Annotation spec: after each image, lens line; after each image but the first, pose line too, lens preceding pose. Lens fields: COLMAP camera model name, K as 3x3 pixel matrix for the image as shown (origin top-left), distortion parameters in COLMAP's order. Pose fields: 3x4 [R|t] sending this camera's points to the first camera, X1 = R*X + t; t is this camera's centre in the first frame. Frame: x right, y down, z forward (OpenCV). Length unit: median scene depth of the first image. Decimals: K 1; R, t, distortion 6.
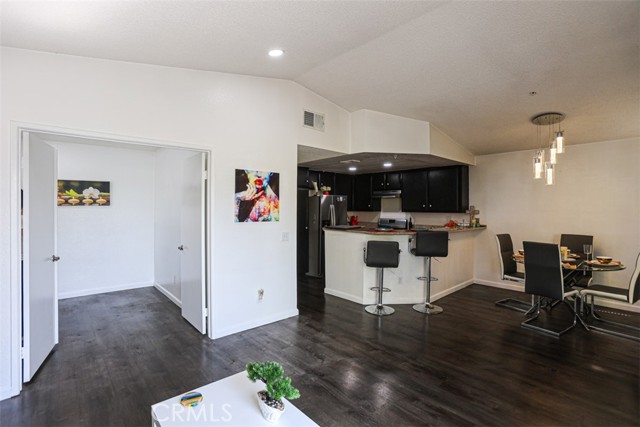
lens RADIAL K [[308.5, 0, 318.4], [0, 308.5, 205.9], [0, 0, 1]] dist [-0.078271, 0.034665]
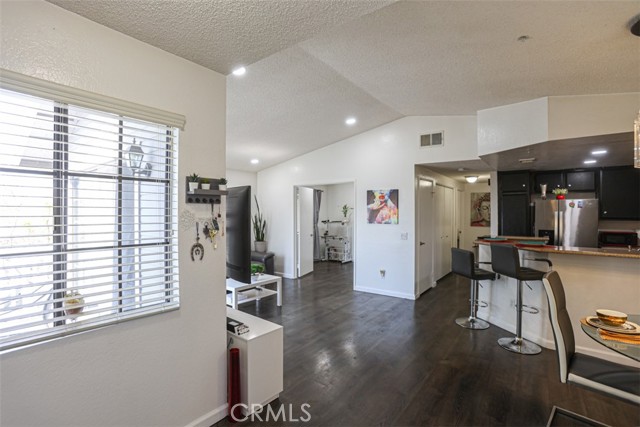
lens RADIAL K [[296.9, 0, 301.2], [0, 296.9, 211.4], [0, 0, 1]] dist [-0.056058, 0.000704]
pose [[0.144386, -0.005024, -0.989509, 0.988606], [0.001723, 0.999987, -0.004826, -0.001964], [0.989520, -0.001008, 0.144393, 0.345171]]
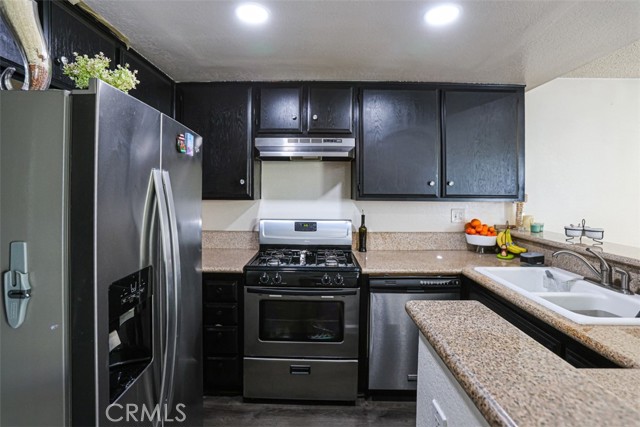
lens RADIAL K [[313.7, 0, 318.4], [0, 313.7, 186.1], [0, 0, 1]] dist [-0.076716, 0.033228]
pose [[0.669333, 0.006881, 0.742930, -0.033254], [-0.006089, 0.999974, -0.003776, 0.007744], [-0.742937, -0.001996, 0.669358, 1.214223]]
